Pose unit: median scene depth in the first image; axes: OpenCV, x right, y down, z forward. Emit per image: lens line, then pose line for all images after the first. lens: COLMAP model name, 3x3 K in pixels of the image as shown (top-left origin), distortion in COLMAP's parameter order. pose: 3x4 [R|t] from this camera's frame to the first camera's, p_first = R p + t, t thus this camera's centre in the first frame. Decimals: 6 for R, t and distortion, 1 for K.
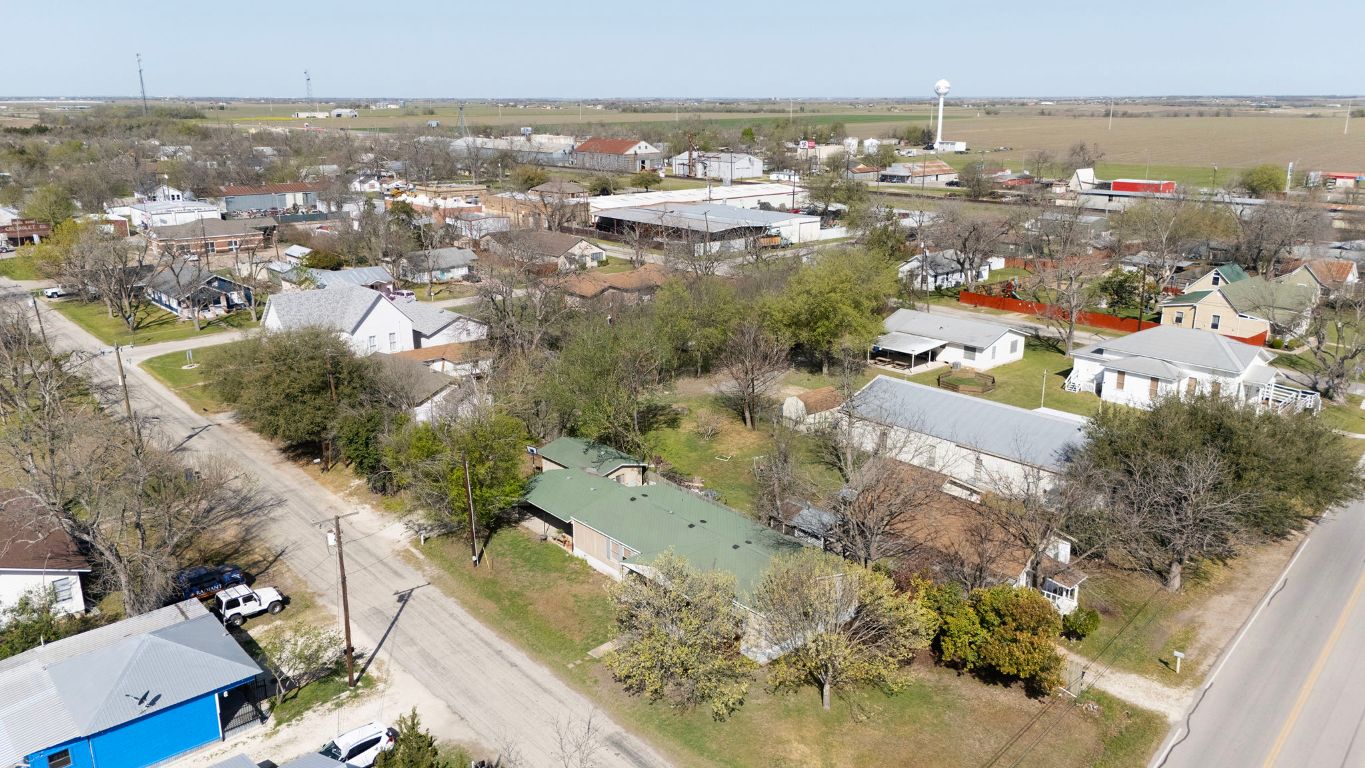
lens RADIAL K [[1001.1, 0, 685.8], [0, 1001.1, 382.4], [0, 0, 1]] dist [0.055006, -0.047422]
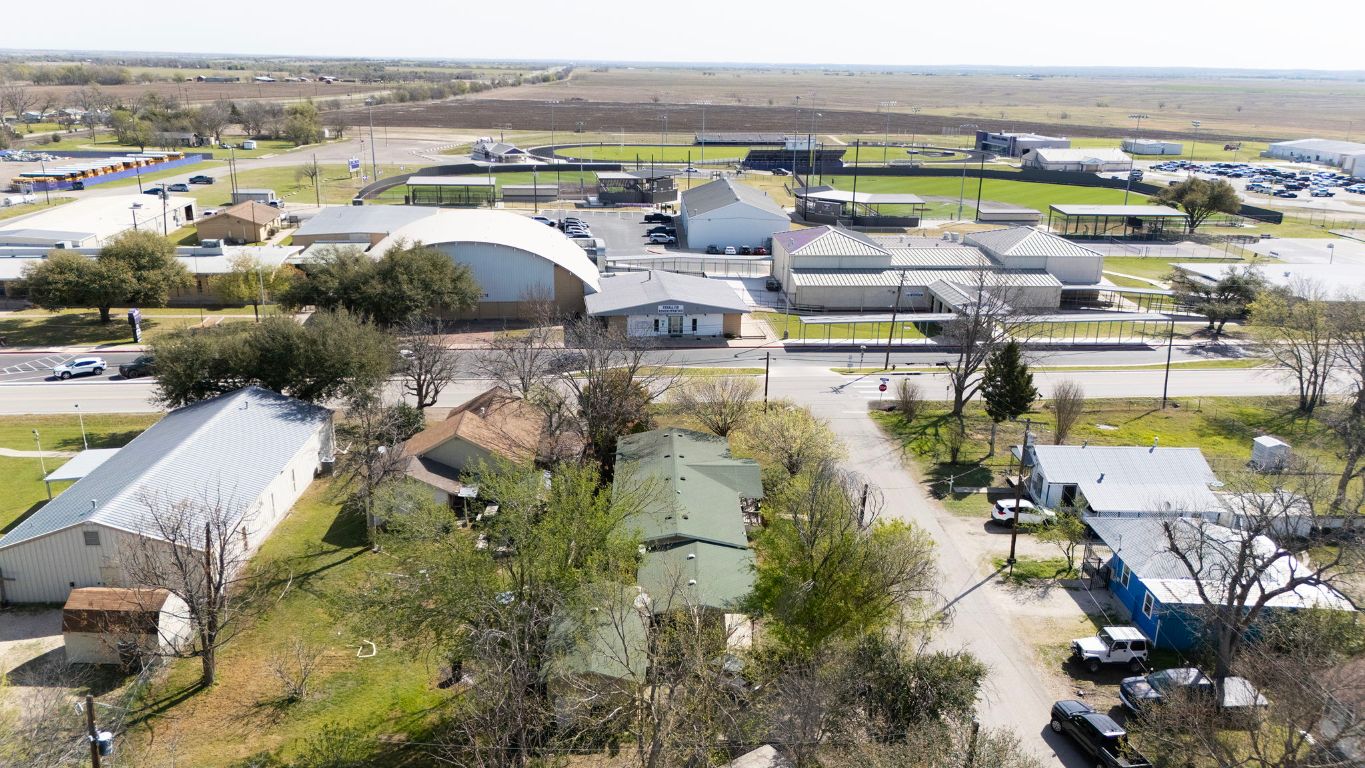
lens RADIAL K [[1001.1, 0, 684.5], [0, 1001.1, 393.5], [0, 0, 1]] dist [0.055006, -0.047422]
pose [[-0.761744, -0.214057, 0.611495, -0.649137], [0.161311, 0.851455, 0.499002, -0.476443], [-0.627476, 0.478752, -0.614061, 1.688331]]
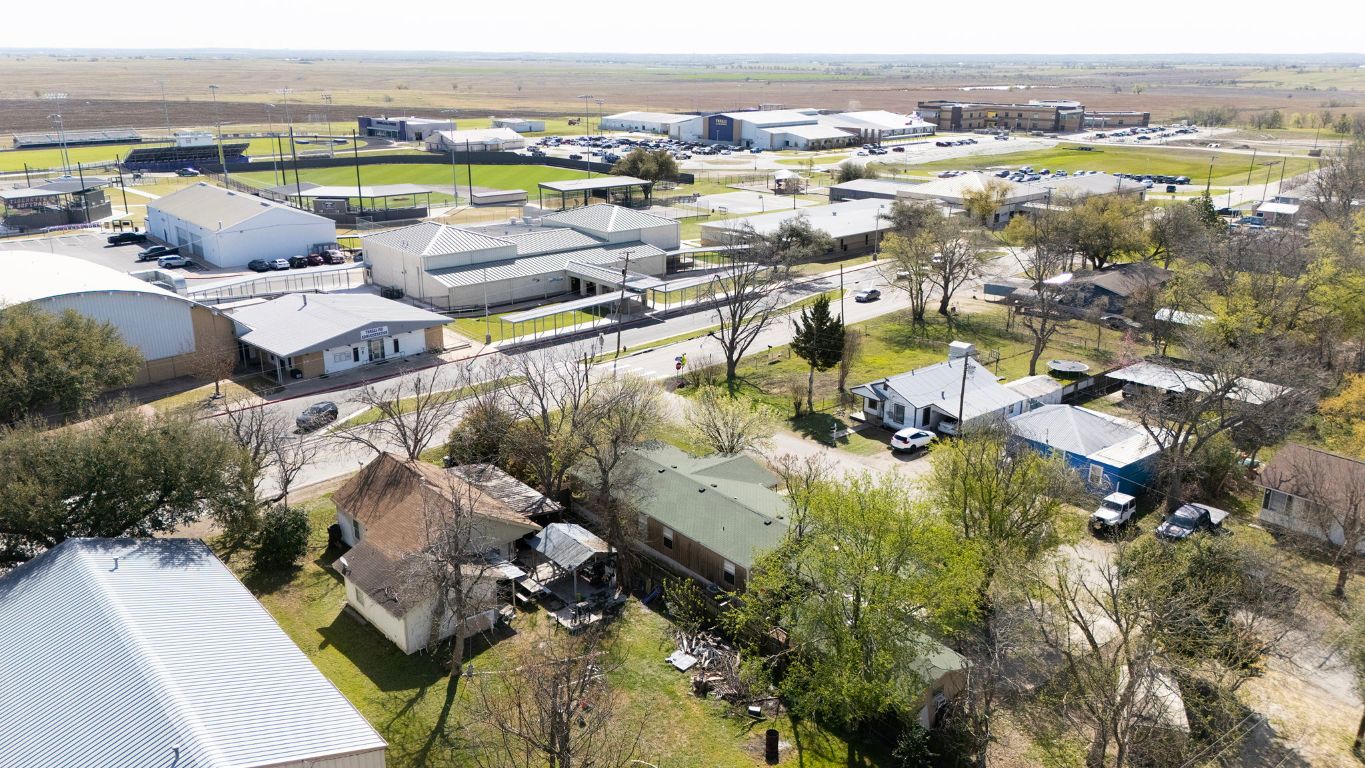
lens RADIAL K [[1001.1, 0, 688.8], [0, 1001.1, 382.8], [0, 0, 1]] dist [0.055006, -0.047422]
pose [[-0.999674, -0.011641, 0.022703, 0.007786], [0.003018, 0.829651, 0.558274, -0.529604], [-0.025335, 0.558161, -0.829346, 1.877203]]
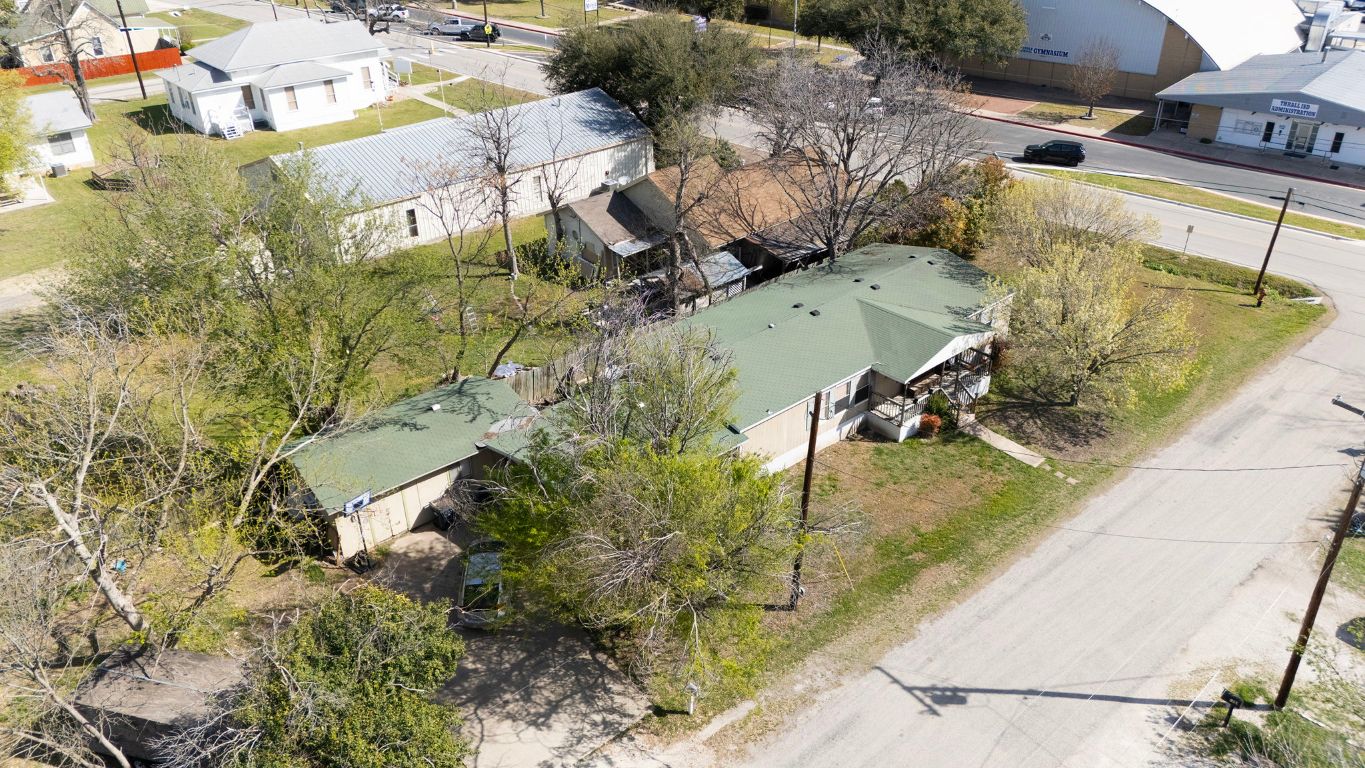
lens RADIAL K [[1001.1, 0, 681.7], [0, 1001.1, 381.8], [0, 0, 1]] dist [0.055006, -0.047422]
pose [[0.007351, -0.490867, 0.871204, -0.645948], [0.287666, 0.835437, 0.468287, -0.170586], [-0.957703, 0.247173, 0.147347, 1.058604]]
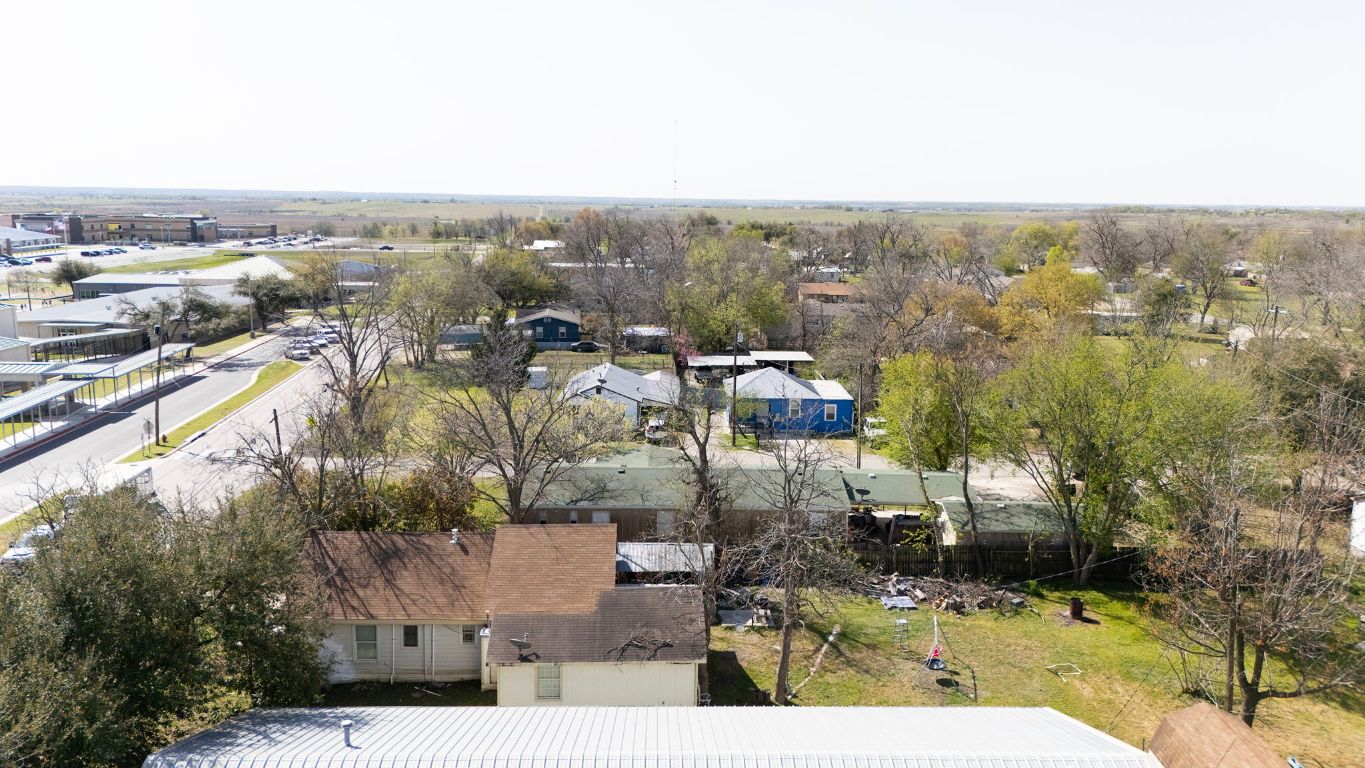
lens RADIAL K [[1001.1, 0, 684.2], [0, 1001.1, 381.8], [0, 0, 1]] dist [0.055006, -0.047422]
pose [[-0.660643, 0.127897, -0.739725, 0.693948], [-0.217383, 0.910569, 0.351579, -0.247513], [0.718537, 0.393072, -0.573759, 1.560427]]
